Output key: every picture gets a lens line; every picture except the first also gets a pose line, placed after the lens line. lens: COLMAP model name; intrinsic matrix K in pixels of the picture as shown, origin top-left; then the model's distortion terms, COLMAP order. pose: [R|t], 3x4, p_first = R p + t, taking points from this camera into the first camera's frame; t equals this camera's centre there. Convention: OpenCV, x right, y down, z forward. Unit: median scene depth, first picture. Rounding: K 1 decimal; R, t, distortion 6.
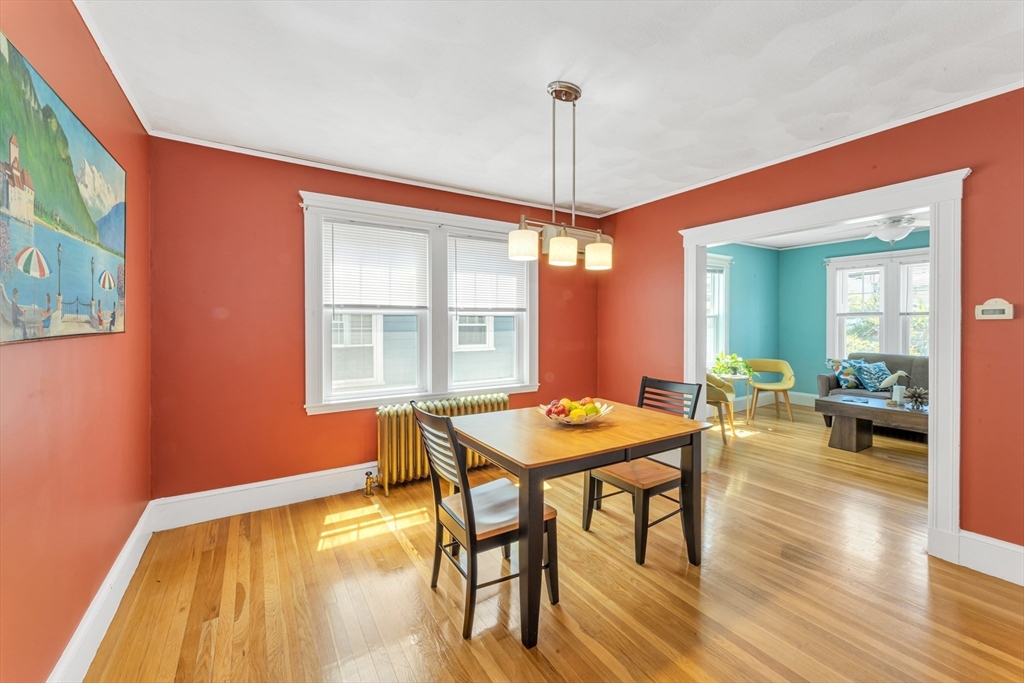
lens RADIAL K [[418.4, 0, 516.8], [0, 418.4, 327.4], [0, 0, 1]] dist [0.008608, -0.000130]
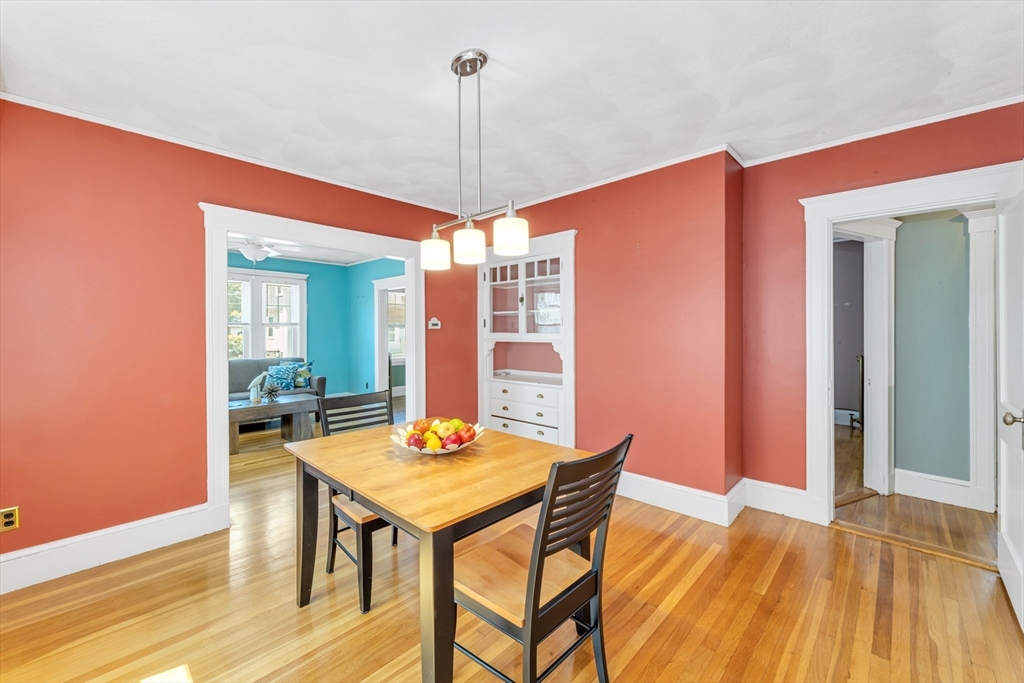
lens RADIAL K [[418.4, 0, 517.8], [0, 418.4, 326.5], [0, 0, 1]] dist [0.008608, -0.000130]
pose [[-0.268606, 0.011422, 0.963182, -0.330439], [0.013486, 0.999876, -0.008096, -0.003894], [-0.963156, 0.010815, -0.268727, 0.491334]]
